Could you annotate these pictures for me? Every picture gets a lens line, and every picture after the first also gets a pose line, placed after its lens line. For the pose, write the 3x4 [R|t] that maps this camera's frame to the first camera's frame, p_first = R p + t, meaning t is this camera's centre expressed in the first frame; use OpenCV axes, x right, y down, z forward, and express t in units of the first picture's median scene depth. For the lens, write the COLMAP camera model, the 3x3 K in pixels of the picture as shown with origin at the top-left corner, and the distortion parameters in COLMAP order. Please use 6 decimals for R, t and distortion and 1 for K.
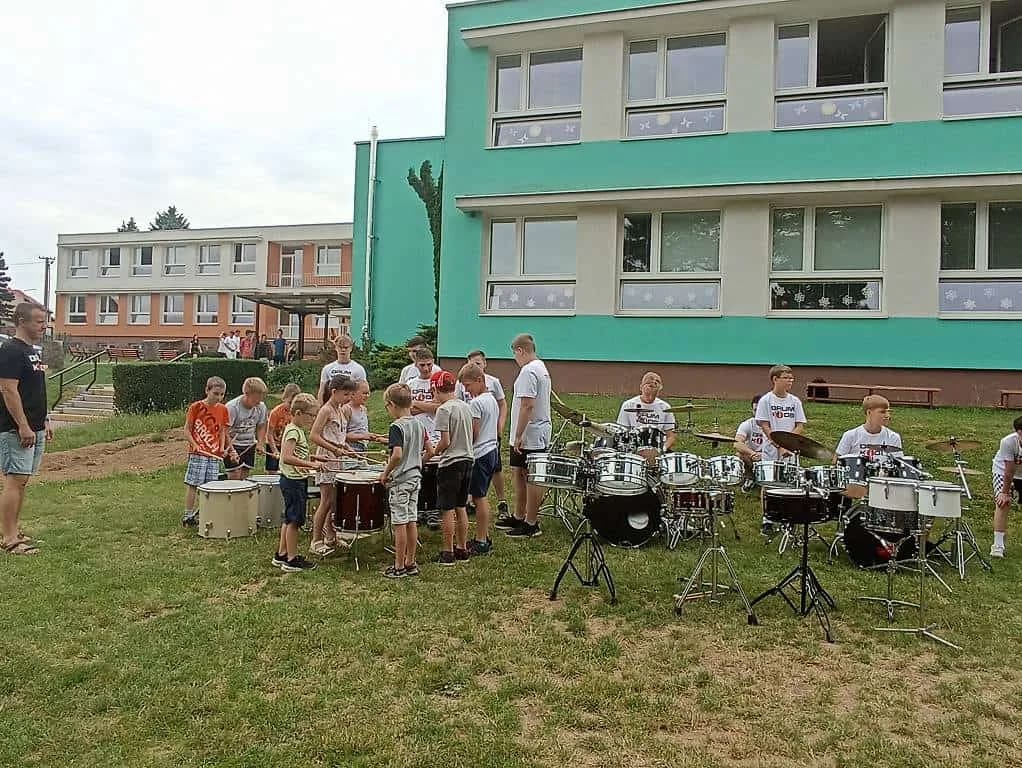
lens RADIAL K [[758.7, 0, 511.0], [0, 758.7, 384.0], [0, 0, 1]] dist [-0.000113, -0.011401]
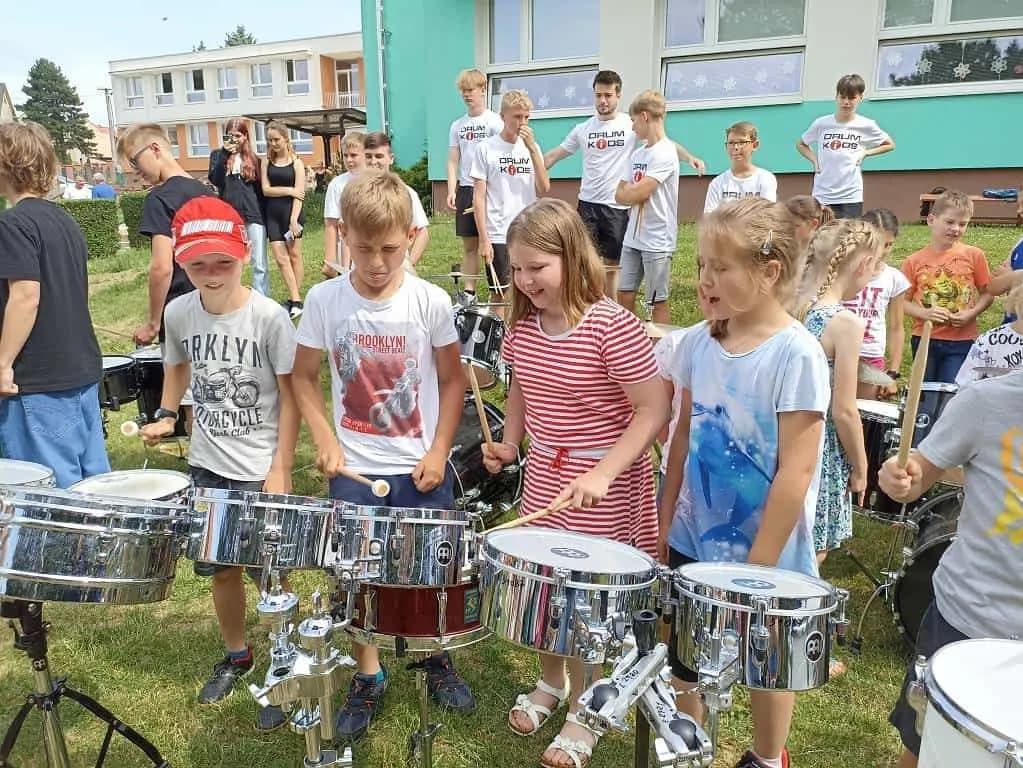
lens RADIAL K [[752.8, 0, 511.5], [0, 752.8, 384.0], [0, 0, 1]] dist [0.060632, -0.054632]
pose [[0.990702, -0.006290, -0.135904, 0.100711], [0.036898, 0.973914, 0.223897, -0.002996], [0.130951, -0.226829, 0.965091, 0.216089]]
